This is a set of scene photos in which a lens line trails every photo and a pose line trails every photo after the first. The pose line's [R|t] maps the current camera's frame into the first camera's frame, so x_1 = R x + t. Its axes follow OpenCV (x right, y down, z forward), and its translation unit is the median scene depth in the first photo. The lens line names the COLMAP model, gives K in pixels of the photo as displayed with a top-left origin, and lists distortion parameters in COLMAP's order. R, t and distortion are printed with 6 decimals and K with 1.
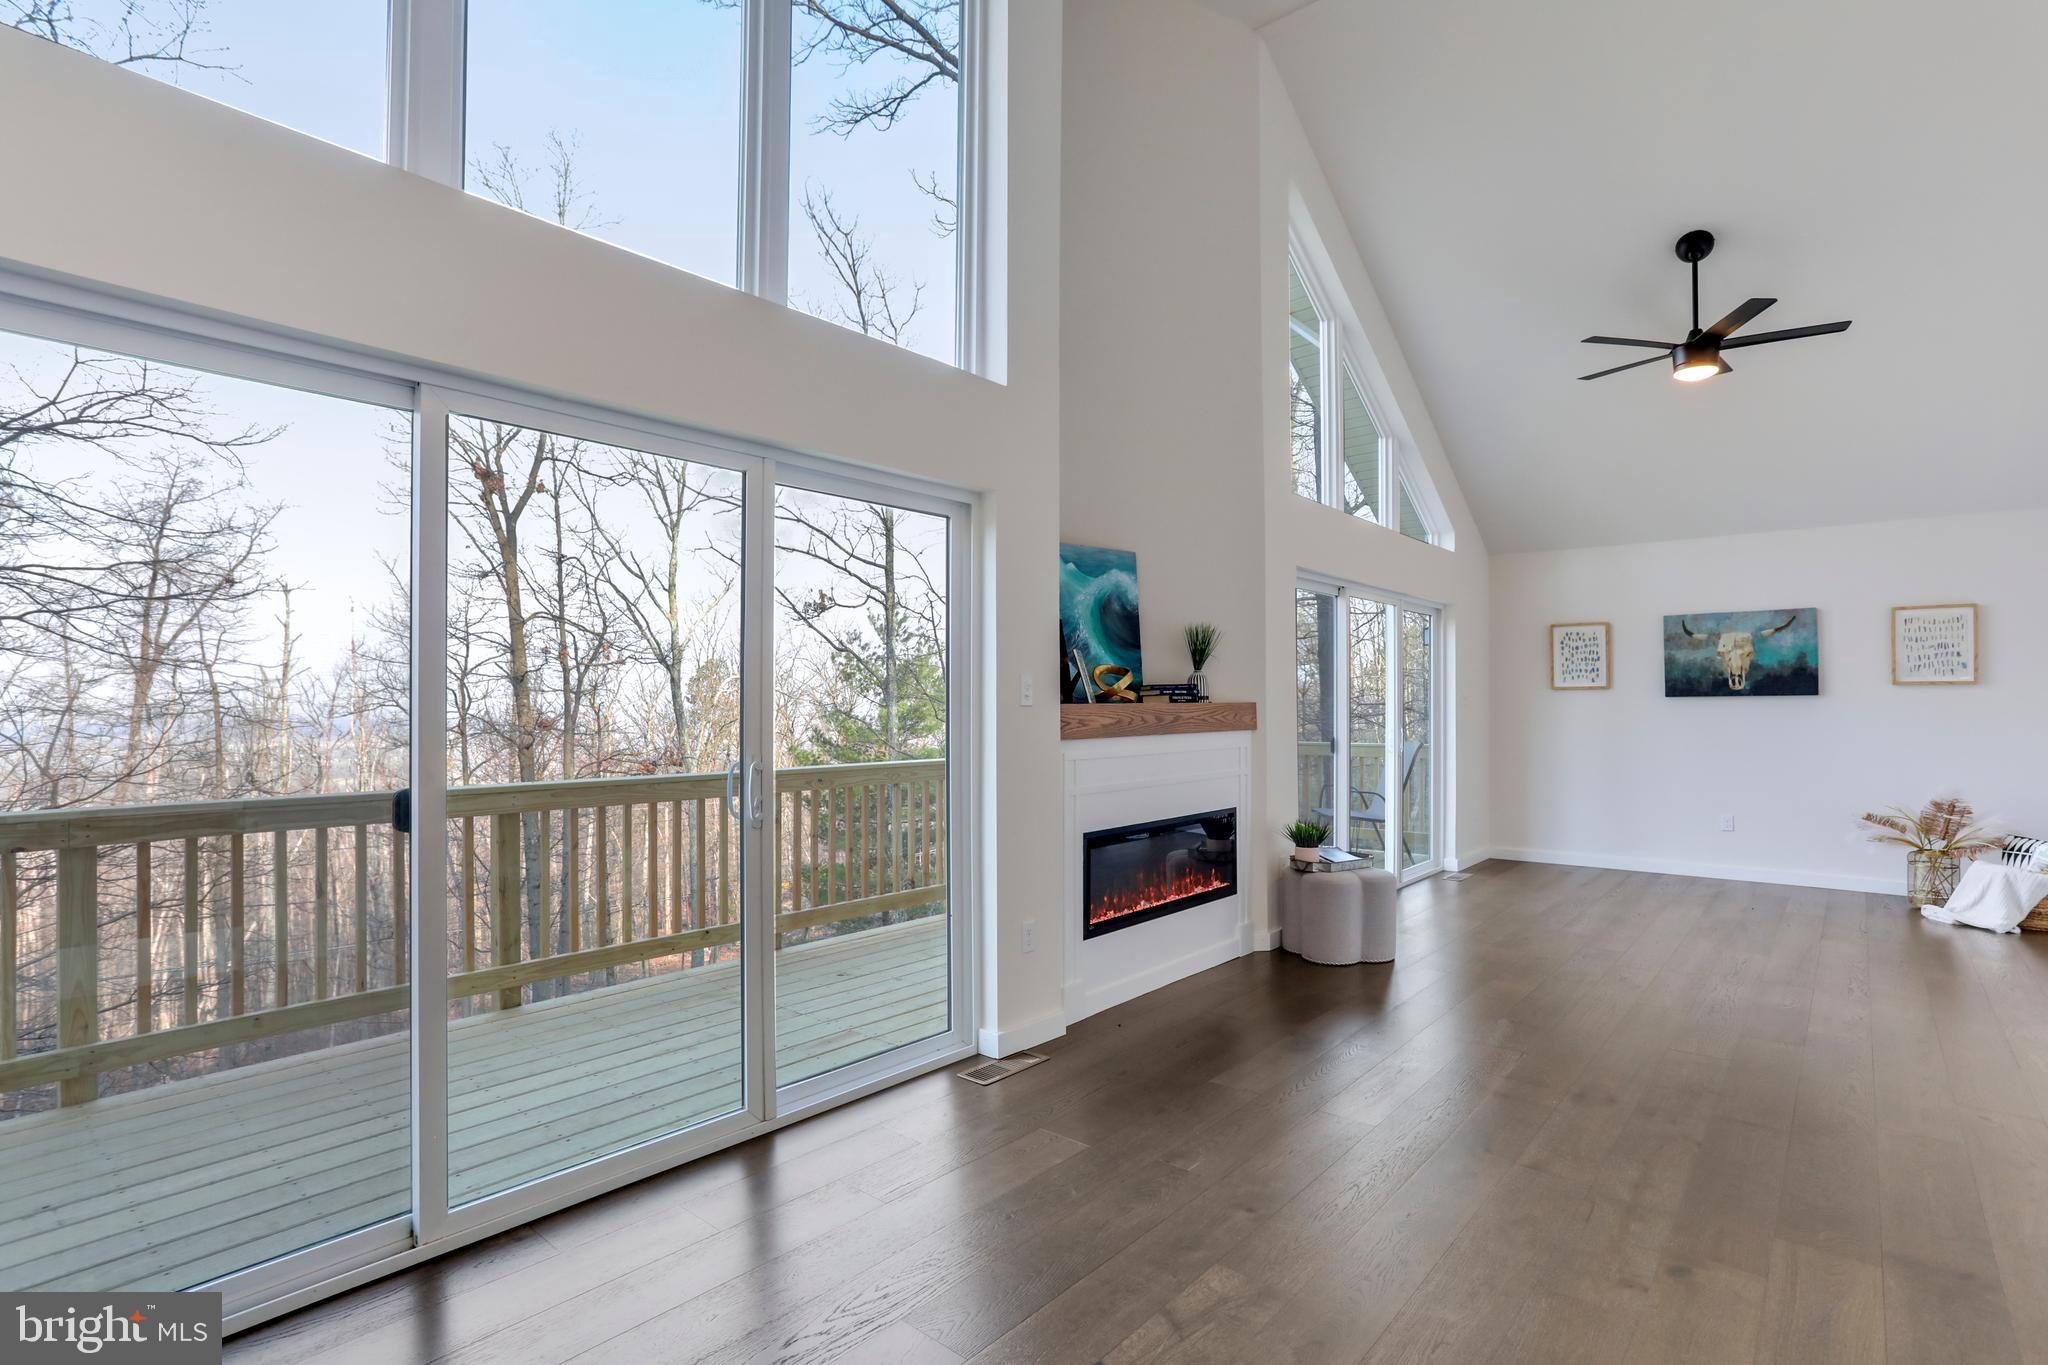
lens RADIAL K [[1016.9, 0, 1022.8], [0, 1016.9, 705.2], [0, 0, 1]] dist [-0.042552, 0.030403]
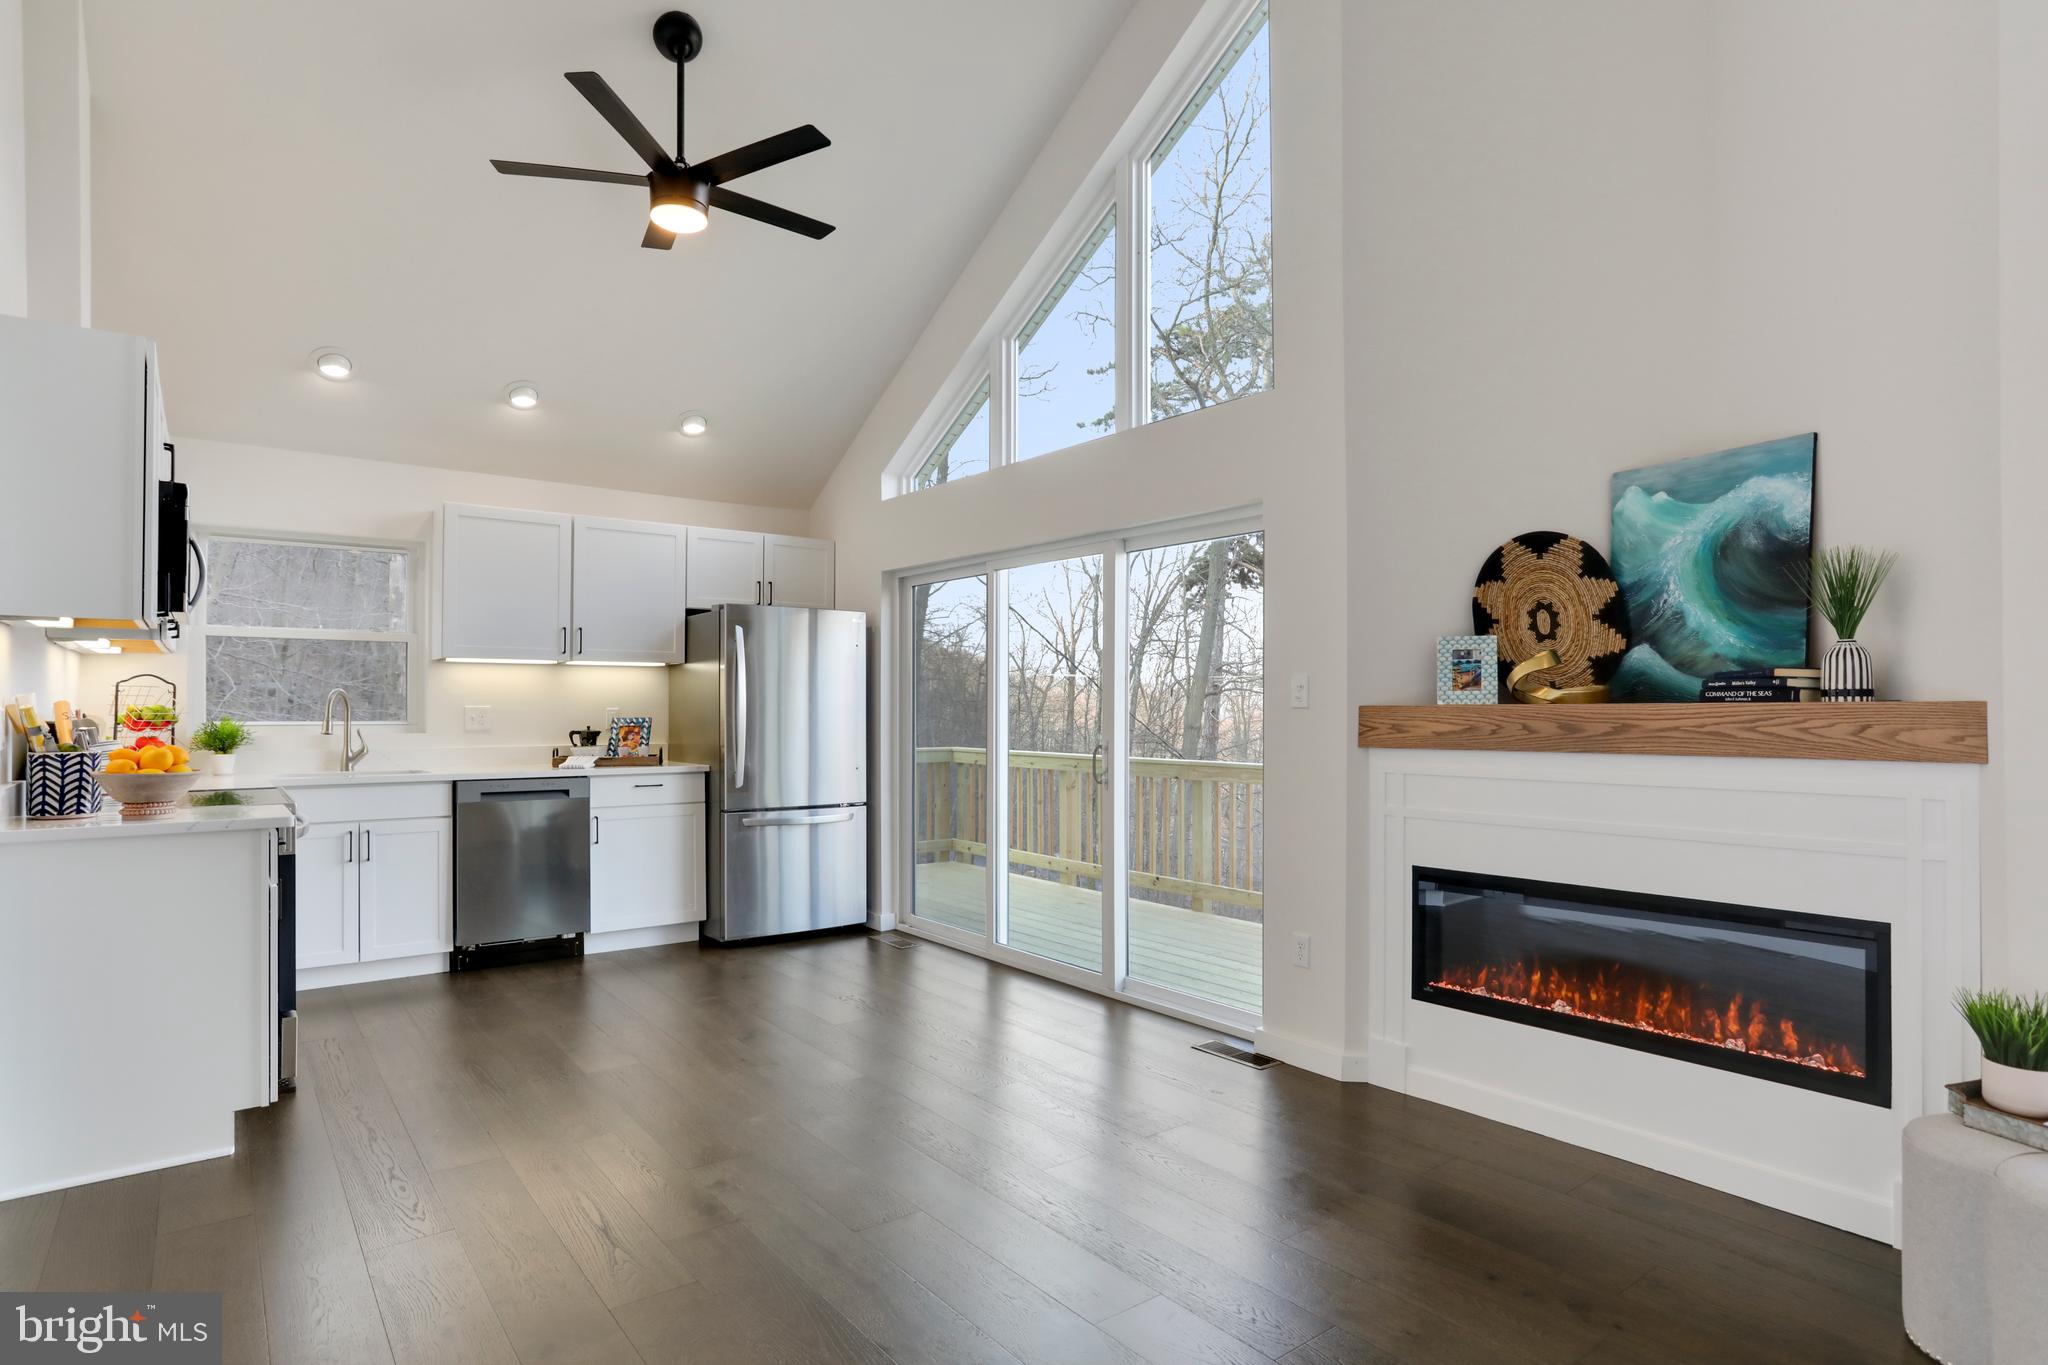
lens RADIAL K [[1097.3, 0, 1026.0], [0, 1097.3, 697.2], [0, 0, 1]] dist [-0.063203, 0.042709]
pose [[-0.197957, -0.010785, -0.980151, 0.815308], [-0.001960, 0.999942, -0.010606, 0.001671], [0.980209, -0.000179, -0.197966, 0.733798]]
